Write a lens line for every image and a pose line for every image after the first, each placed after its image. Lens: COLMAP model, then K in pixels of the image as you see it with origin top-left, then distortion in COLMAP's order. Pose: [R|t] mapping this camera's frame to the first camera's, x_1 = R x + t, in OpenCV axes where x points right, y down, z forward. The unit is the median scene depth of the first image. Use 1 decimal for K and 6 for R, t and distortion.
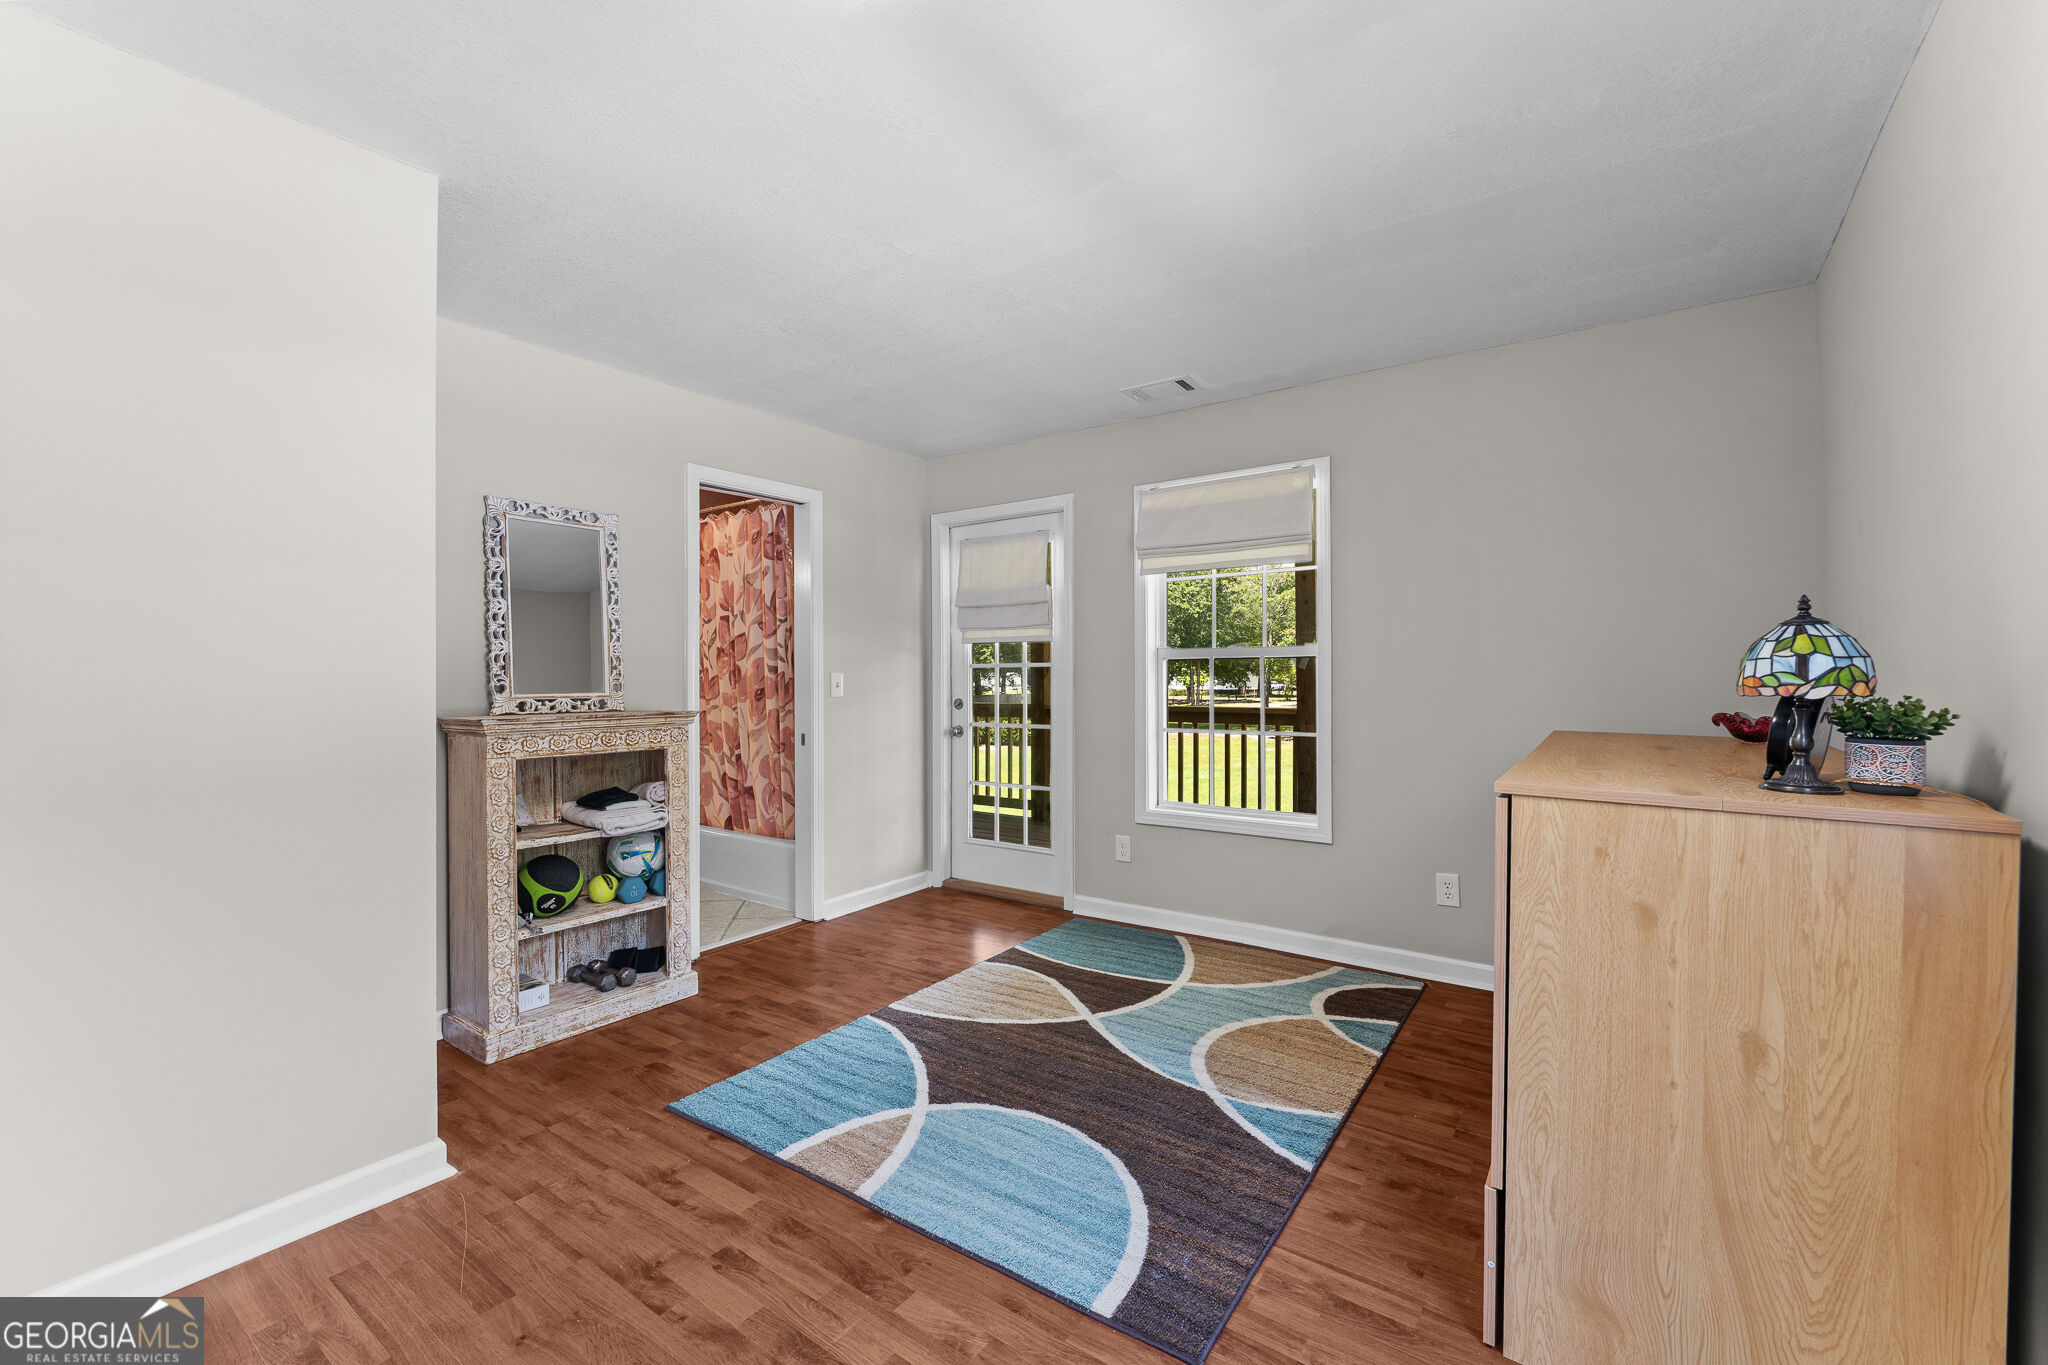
lens RADIAL K [[817.6, 0, 1089.0], [0, 817.6, 684.3], [0, 0, 1]] dist [-0.001450, 0.000341]
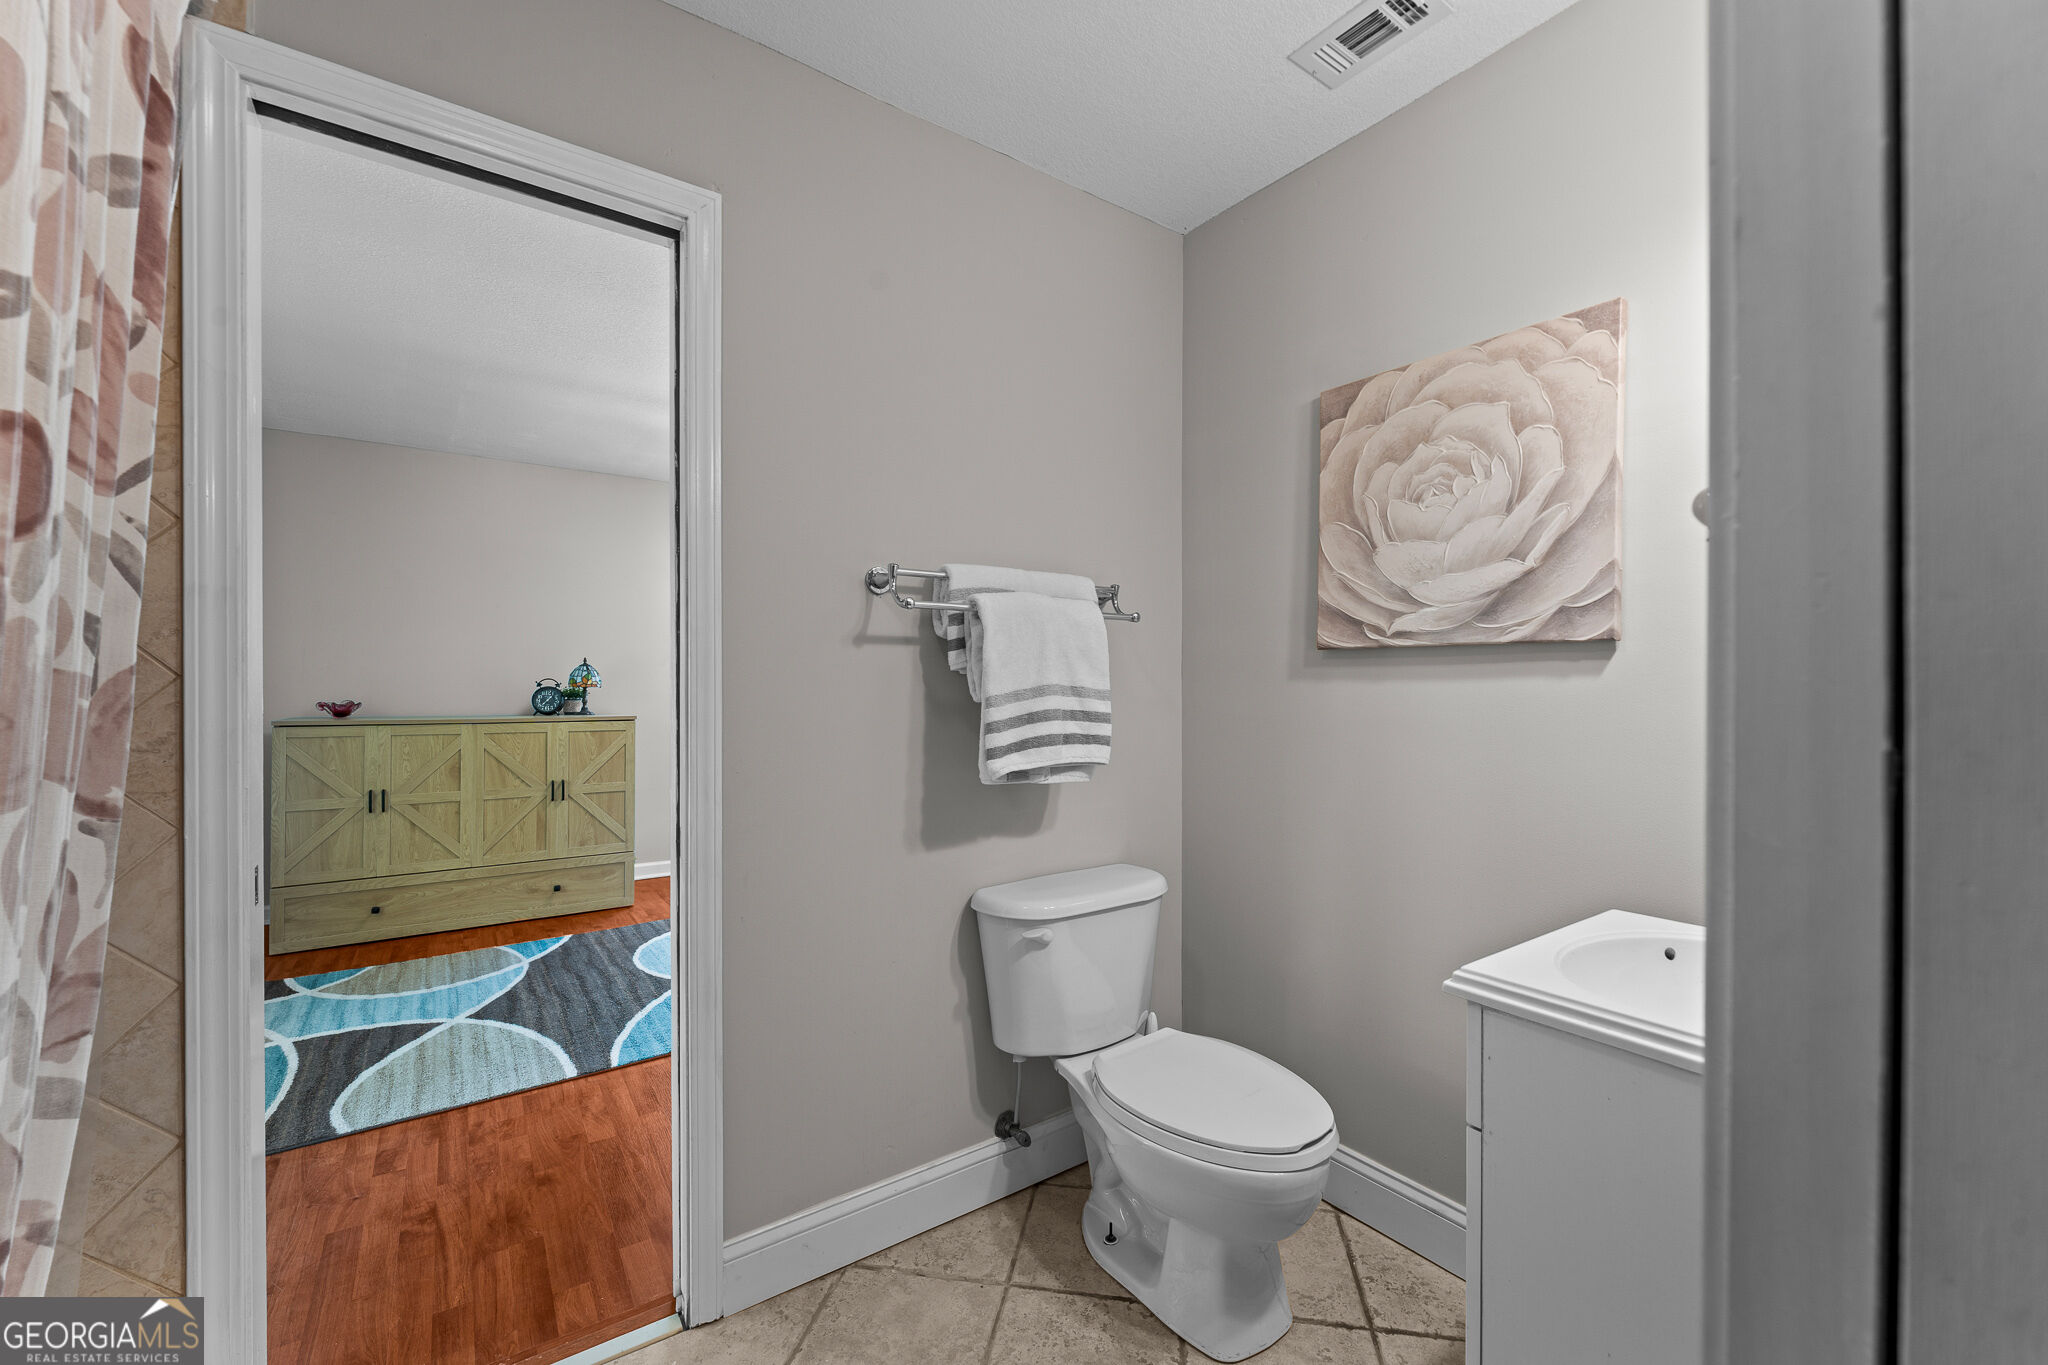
lens RADIAL K [[817.6, 0, 1065.3], [0, 817.6, 682.8], [0, 0, 1]] dist [-0.001450, 0.000341]
pose [[-0.939924, 0.003245, 0.341367, -1.315017], [0.004702, 0.999983, 0.003443, -0.005658], [-0.341350, 0.004841, -0.939924, 2.124211]]
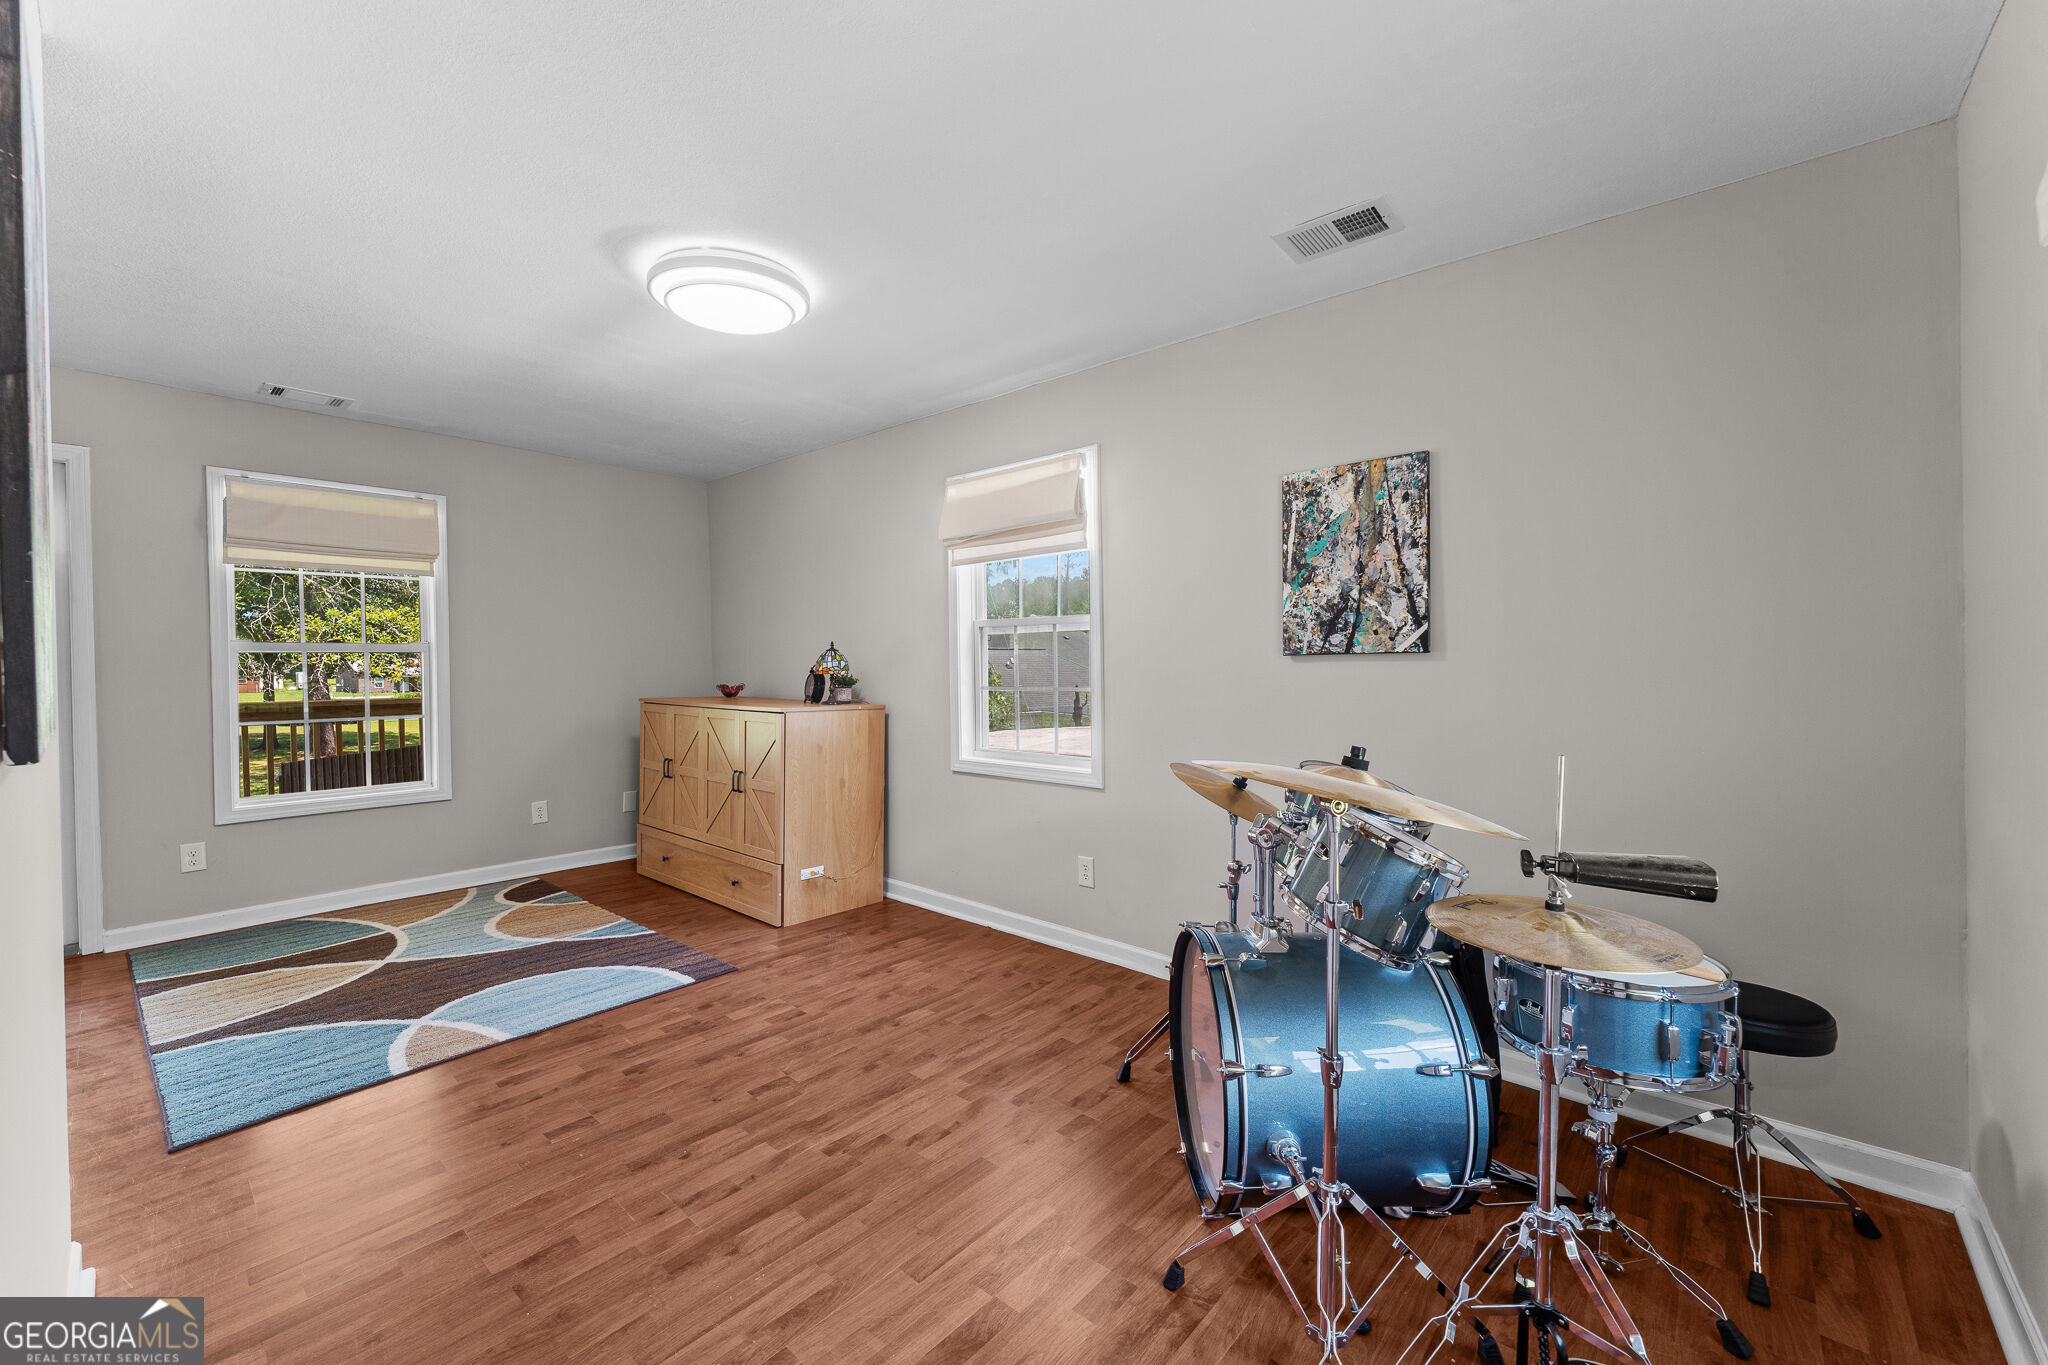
lens RADIAL K [[817.6, 0, 960.8], [0, 817.6, 671.4], [0, 0, 1]] dist [-0.001450, 0.000341]
pose [[0.172983, -0.005881, 0.984907, -1.265491], [0.010554, 0.999936, 0.004118, -0.002284], [-0.984868, 0.009682, 0.173034, -0.014056]]
